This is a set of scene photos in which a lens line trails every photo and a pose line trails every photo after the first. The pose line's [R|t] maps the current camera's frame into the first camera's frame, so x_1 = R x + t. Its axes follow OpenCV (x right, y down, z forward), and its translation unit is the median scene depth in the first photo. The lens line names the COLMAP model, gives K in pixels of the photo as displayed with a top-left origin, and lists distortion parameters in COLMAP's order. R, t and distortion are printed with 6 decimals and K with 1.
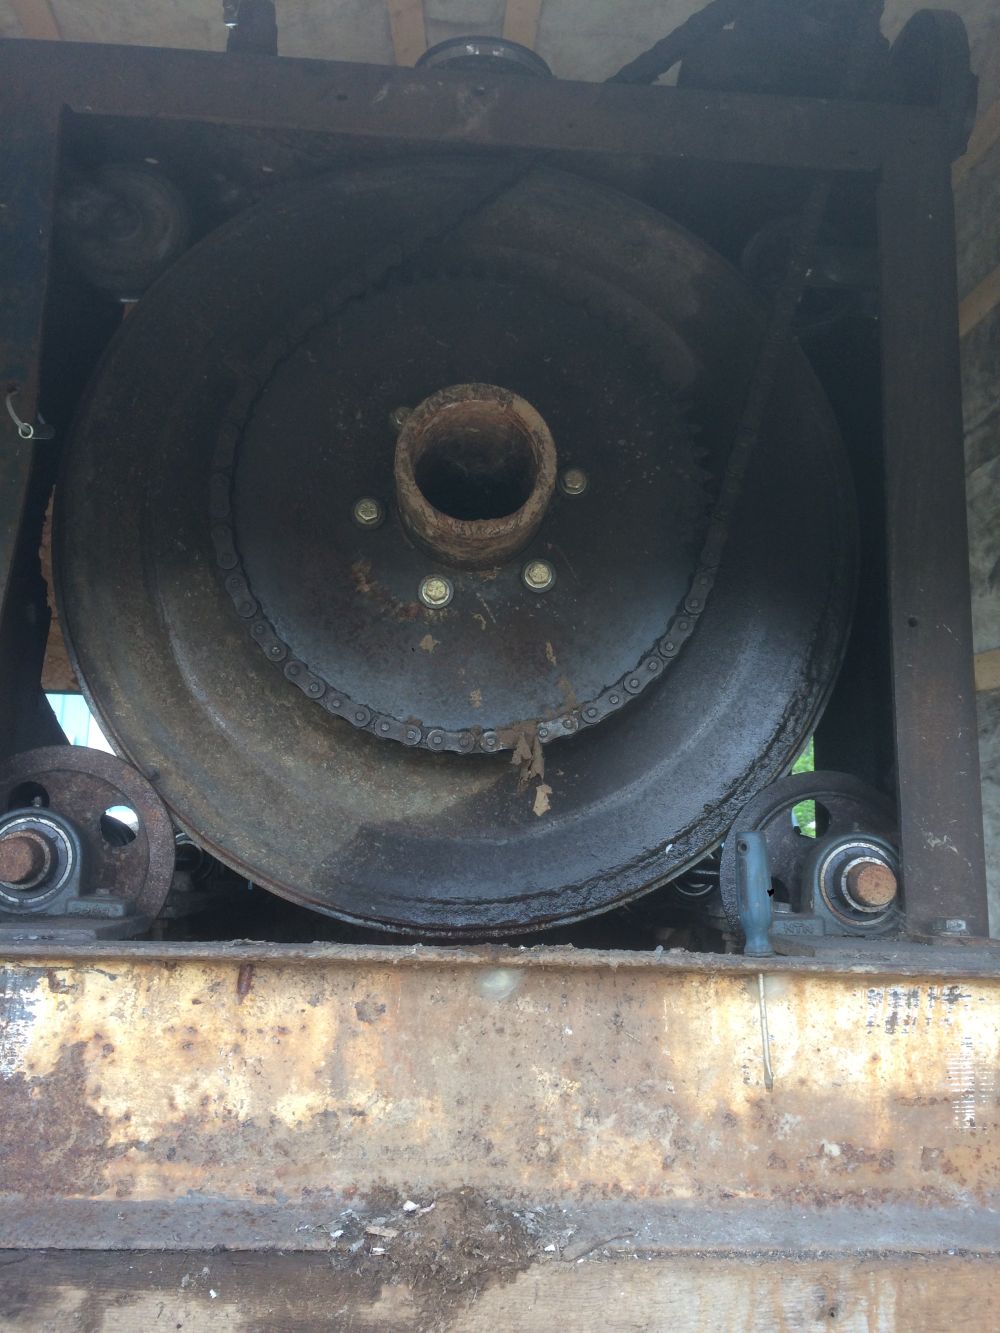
lens RADIAL K [[1154.6, 0, 520.9], [0, 1154.6, 657.0], [0, 0, 1]] dist [0.110967, -0.152710]
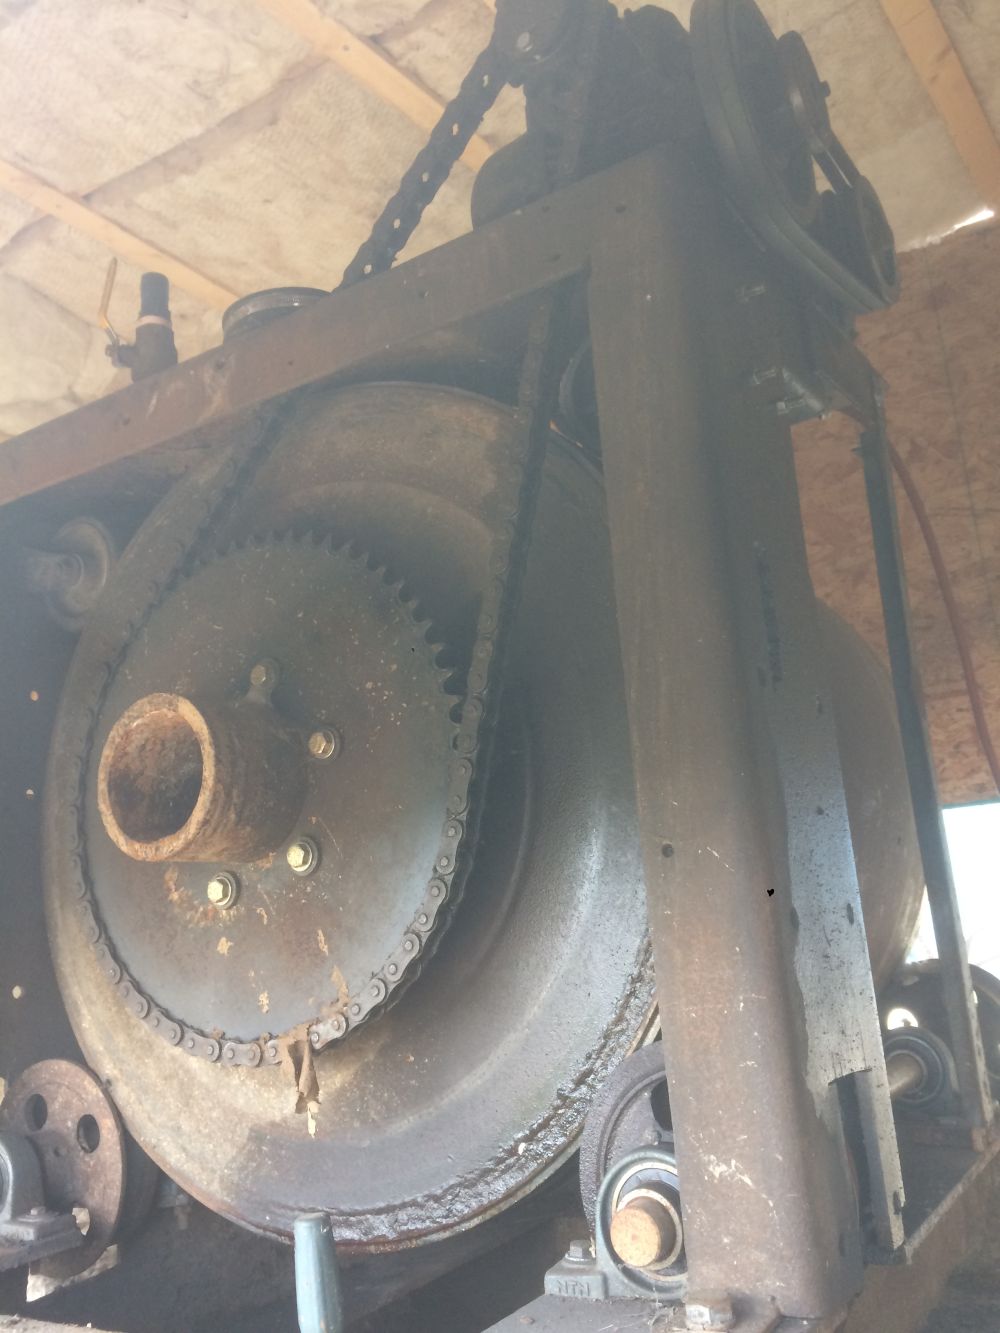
lens RADIAL K [[1154.6, 0, 520.9], [0, 1154.6, 657.0], [0, 0, 1]] dist [0.110967, -0.152710]
pose [[0.794815, -0.228835, -0.562052, 0.689933], [0.210363, 0.972646, -0.098525, -0.094555], [0.569224, -0.039925, 0.821212, 0.337282]]
